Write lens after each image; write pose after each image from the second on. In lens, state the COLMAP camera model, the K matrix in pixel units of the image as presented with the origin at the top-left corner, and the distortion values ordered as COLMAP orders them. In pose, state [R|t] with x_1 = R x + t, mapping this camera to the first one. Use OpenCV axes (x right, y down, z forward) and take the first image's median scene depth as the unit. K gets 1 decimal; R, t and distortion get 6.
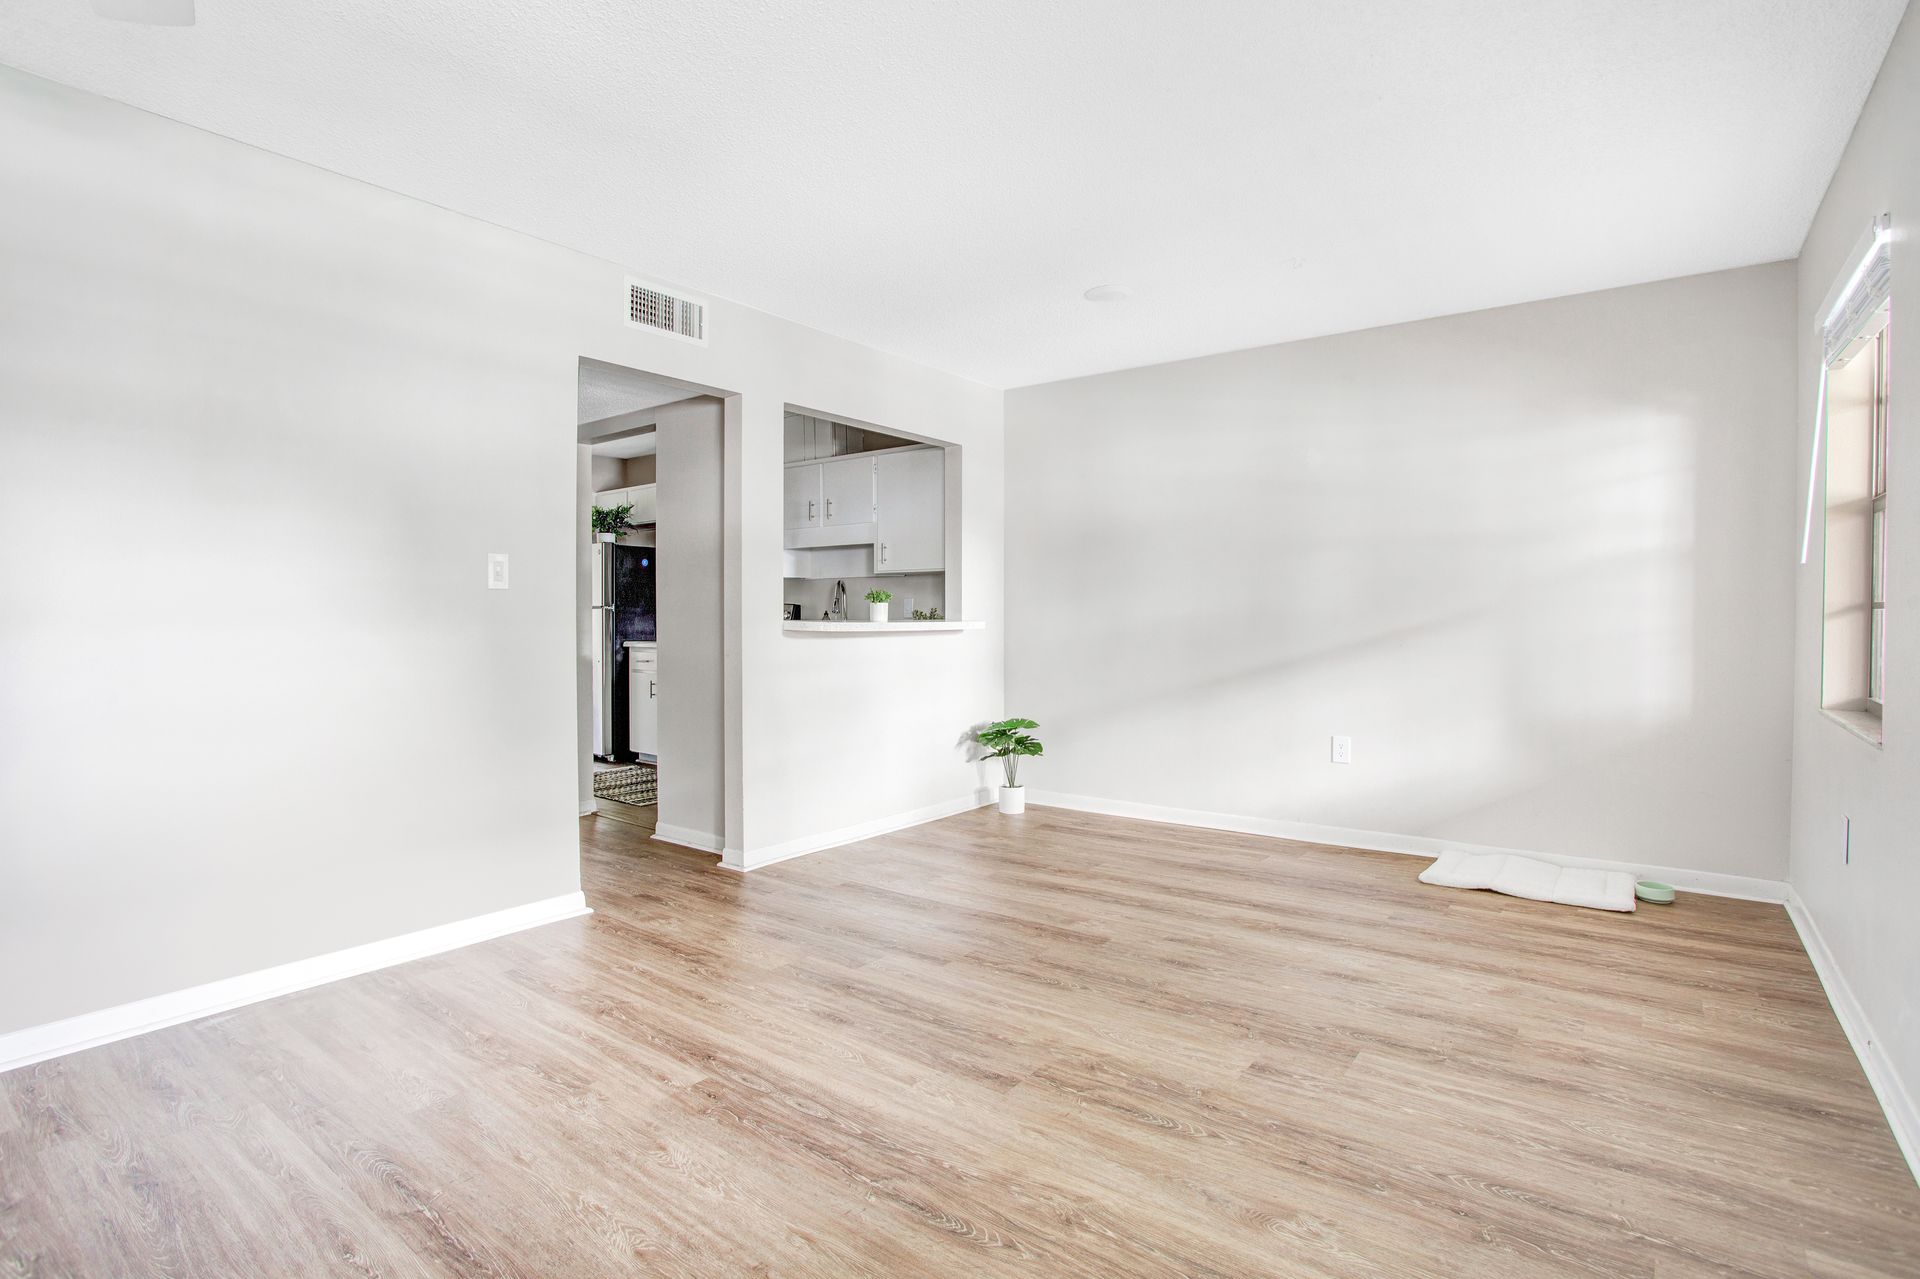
lens RADIAL K [[952.7, 0, 948.5], [0, 952.7, 638.9], [0, 0, 1]] dist [-0.052041, 0.014700]
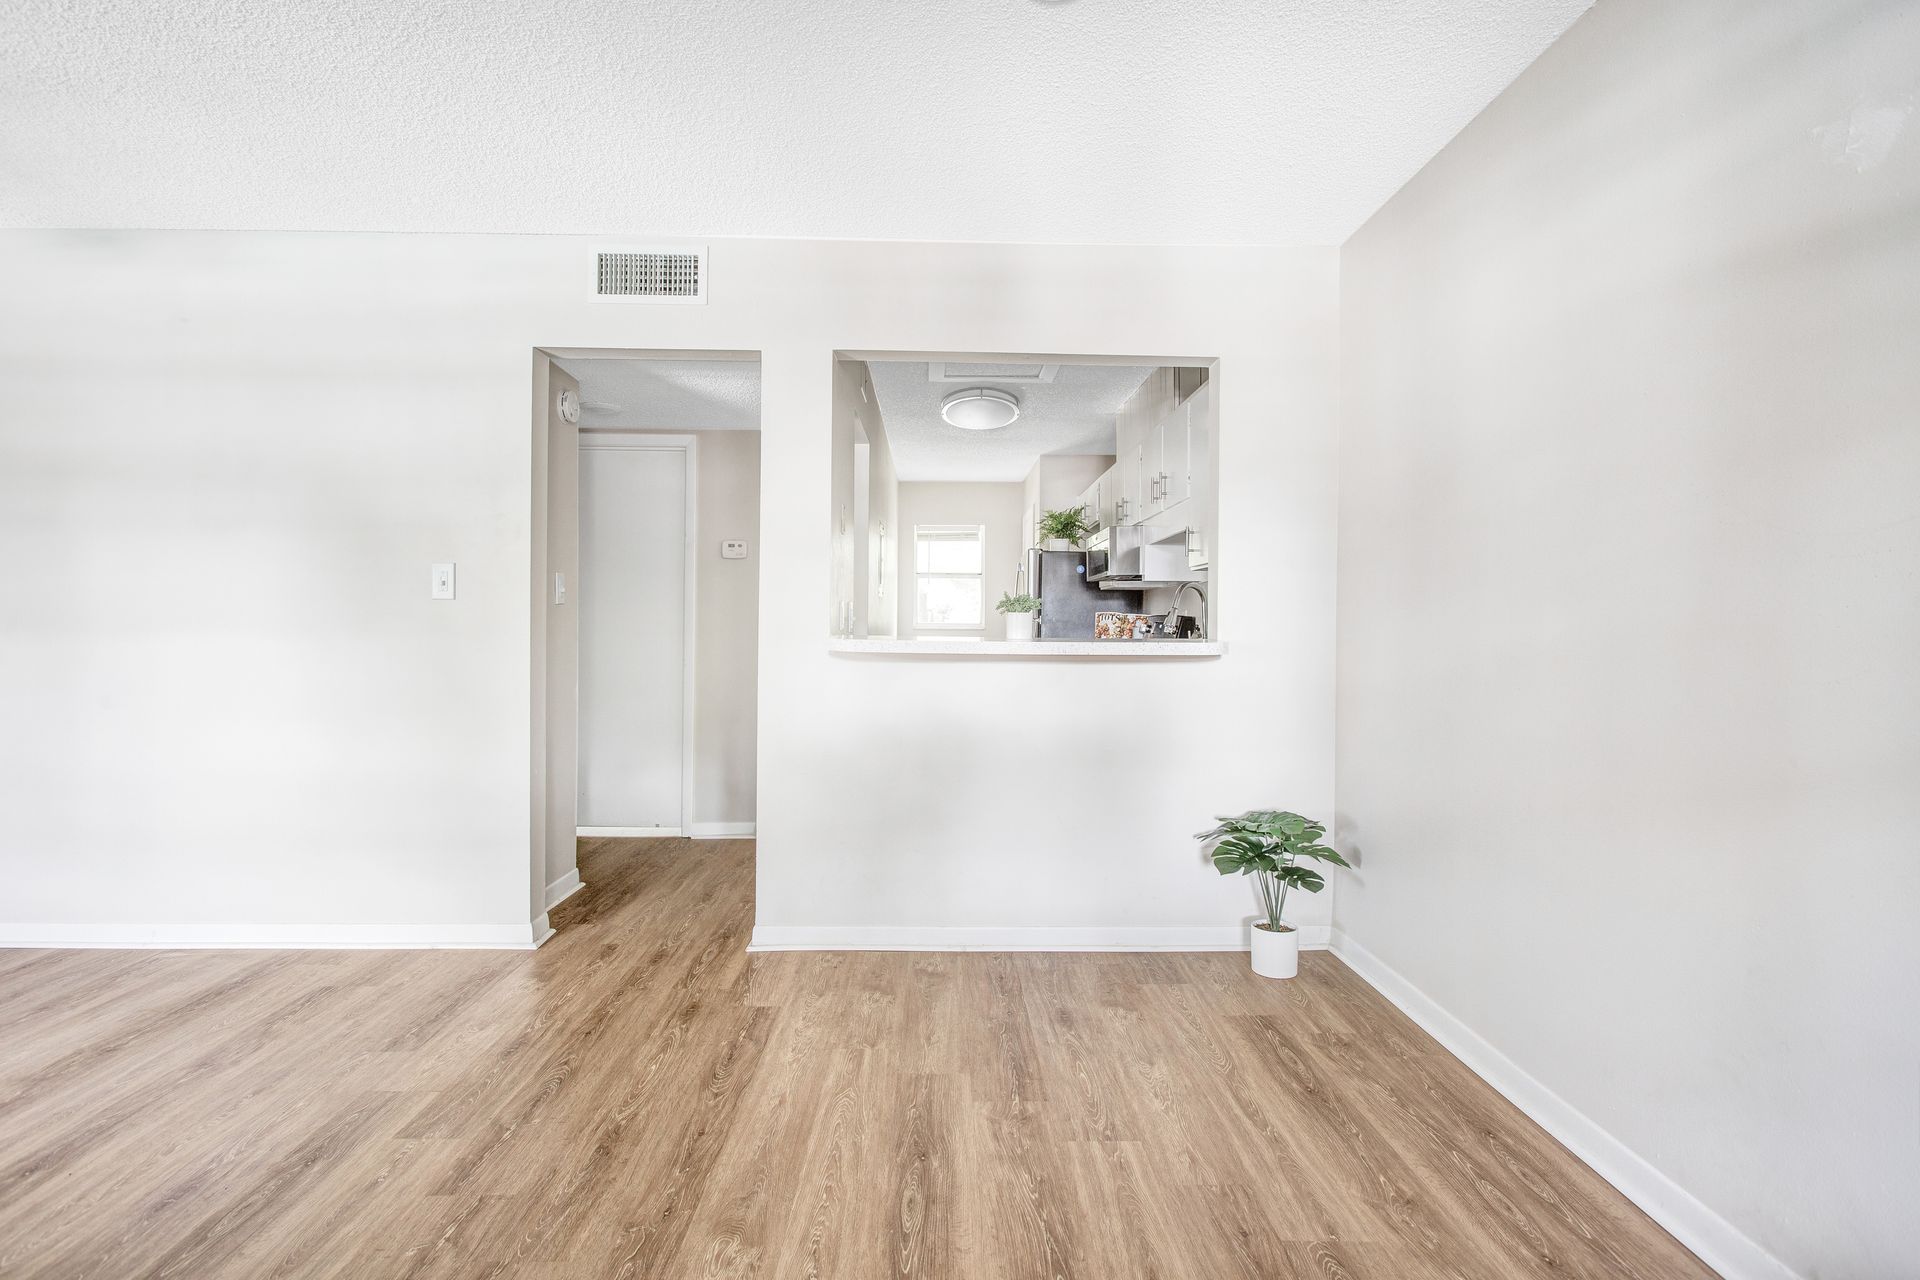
lens RADIAL K [[916.3, 0, 947.8], [0, 916.3, 641.8], [0, 0, 1]] dist [-0.001749, -0.002579]
pose [[0.624746, 0.022797, -0.780495, 0.625248], [-0.030916, 0.999512, 0.004447, -0.029441], [0.780216, 0.021351, 0.625146, 0.829472]]
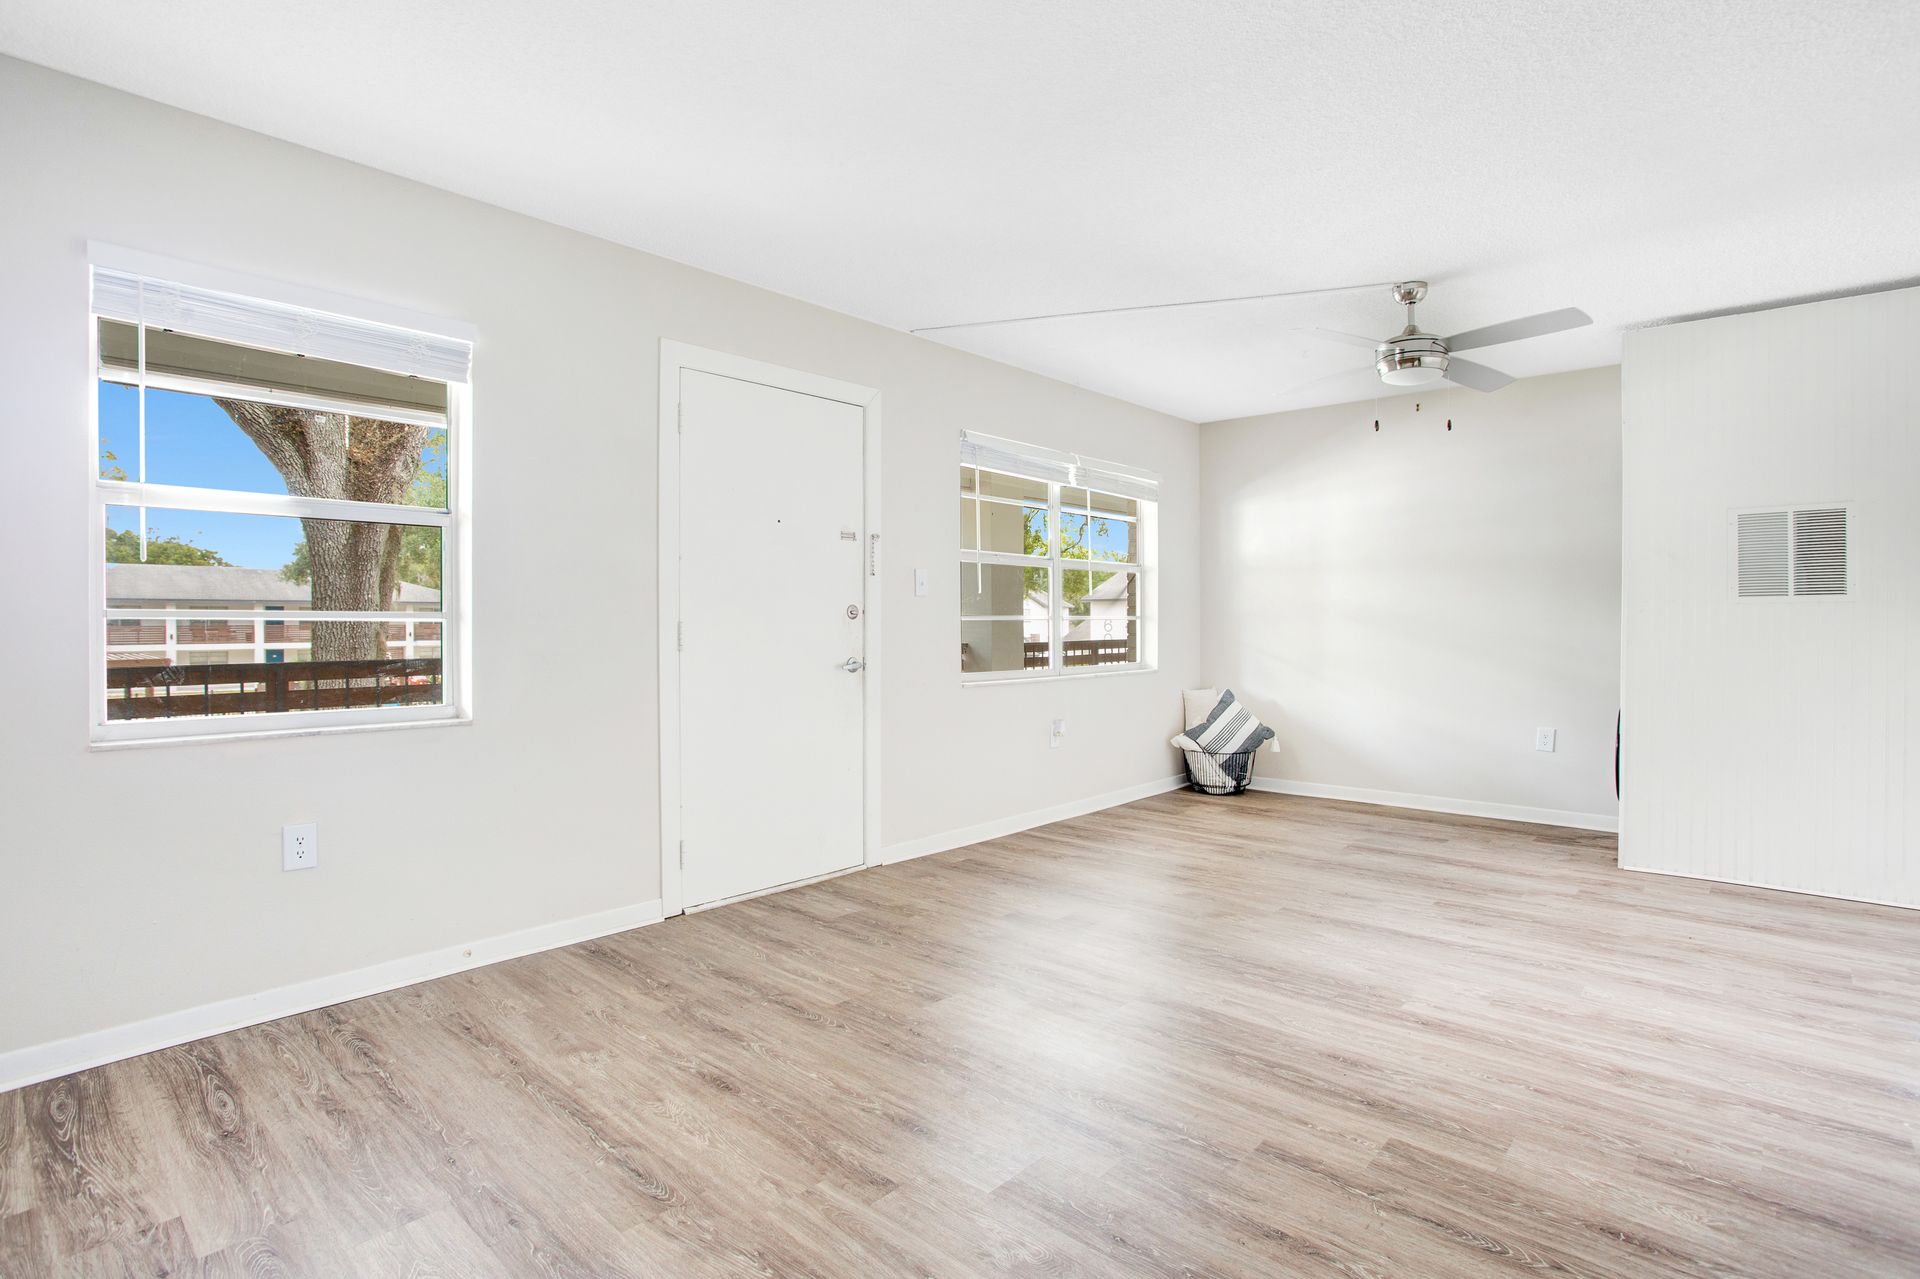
lens RADIAL K [[952.7, 0, 957.5], [0, 952.7, 625.0], [0, 0, 1]] dist [-0.052041, 0.014700]
pose [[-0.996995, 0.003403, 0.077392, 0.147908], [0.005674, 0.999559, 0.029140, -0.038346], [-0.077259, 0.029492, -0.996575, 1.563293]]
